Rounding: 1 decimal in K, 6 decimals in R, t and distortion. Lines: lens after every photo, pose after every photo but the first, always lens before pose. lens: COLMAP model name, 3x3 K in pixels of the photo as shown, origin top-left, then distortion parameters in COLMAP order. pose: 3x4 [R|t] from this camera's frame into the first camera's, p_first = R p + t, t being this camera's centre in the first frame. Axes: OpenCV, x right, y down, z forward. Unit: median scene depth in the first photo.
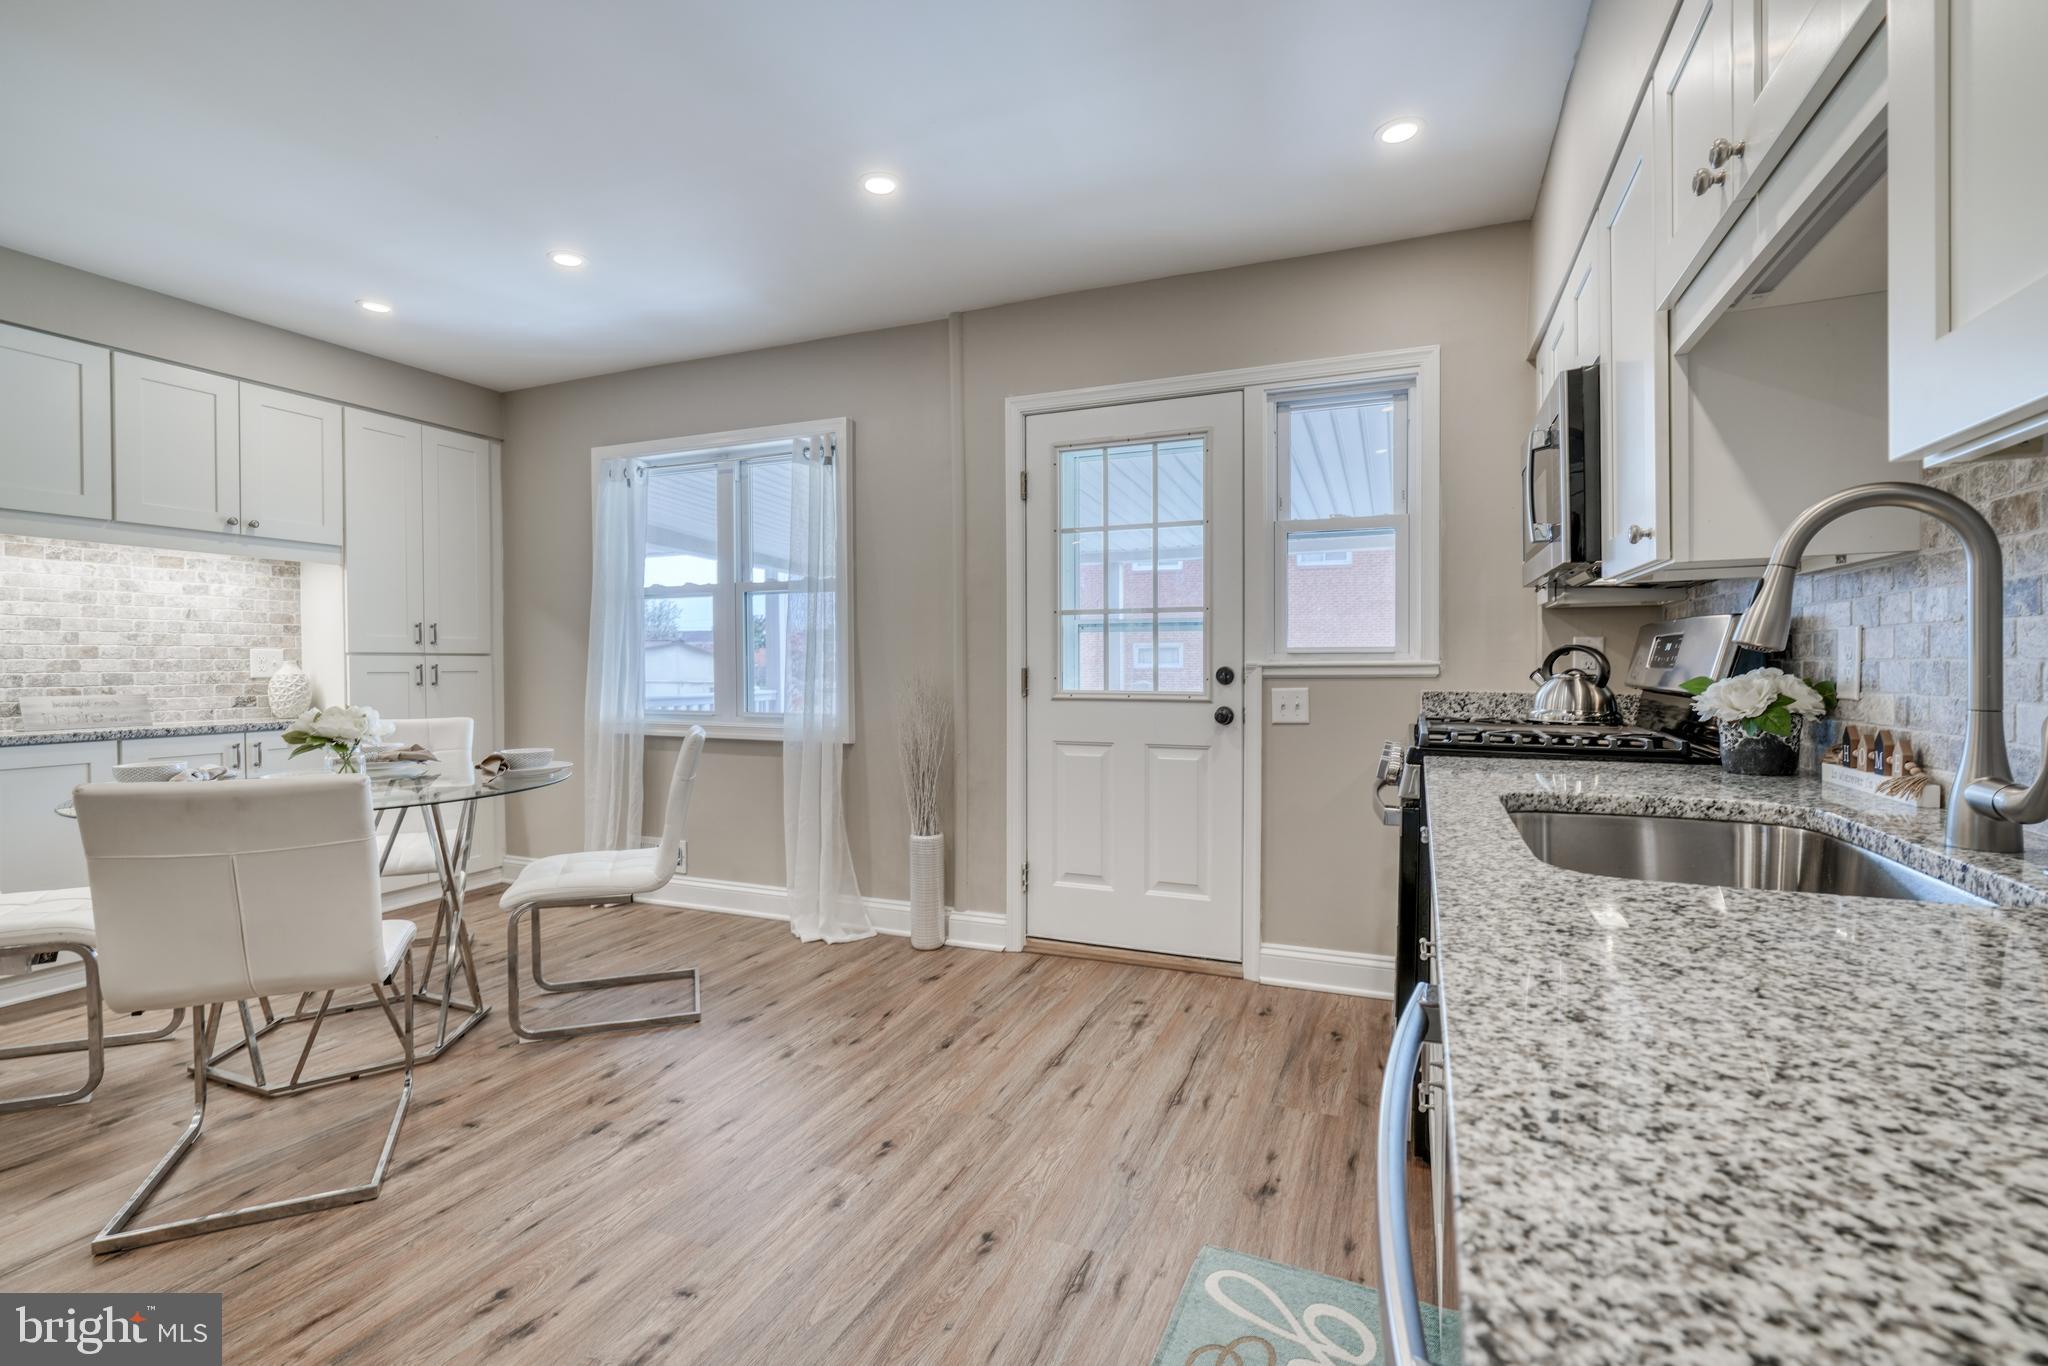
lens RADIAL K [[918.1, 0, 1020.3], [0, 918.1, 674.8], [0, 0, 1]] dist [-0.012589, 0.004973]
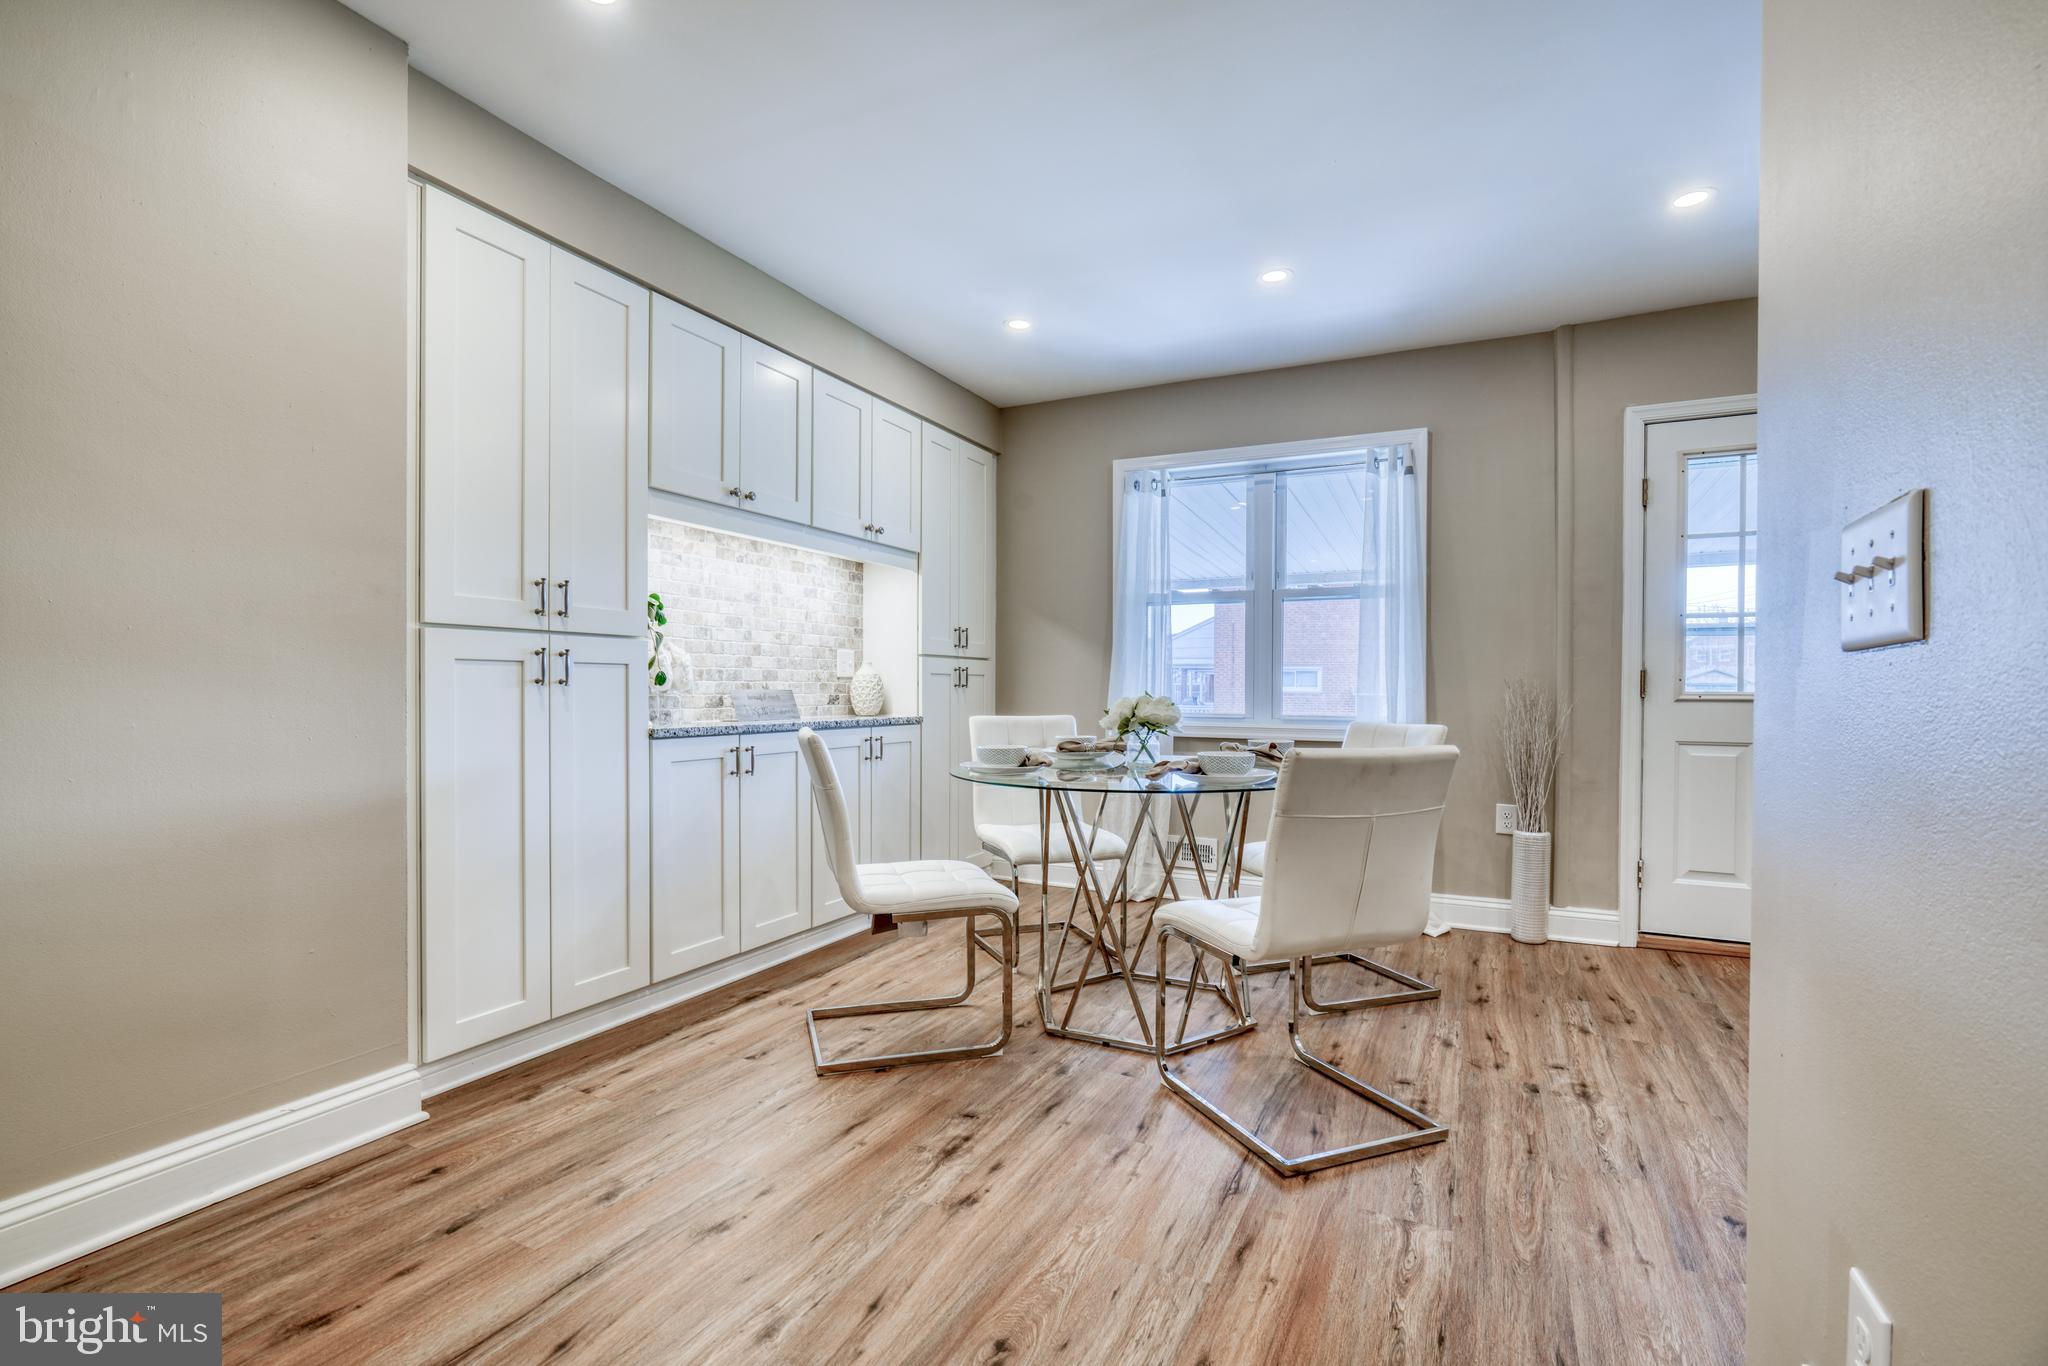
lens RADIAL K [[918.1, 0, 1024.5], [0, 918.1, 700.1], [0, 0, 1]] dist [-0.012589, 0.004973]
pose [[0.998441, 0.007605, -0.055300, -0.620312], [-0.007653, 0.999970, -0.000655, 0.031636], [0.055293, 0.001078, 0.998470, -0.057034]]
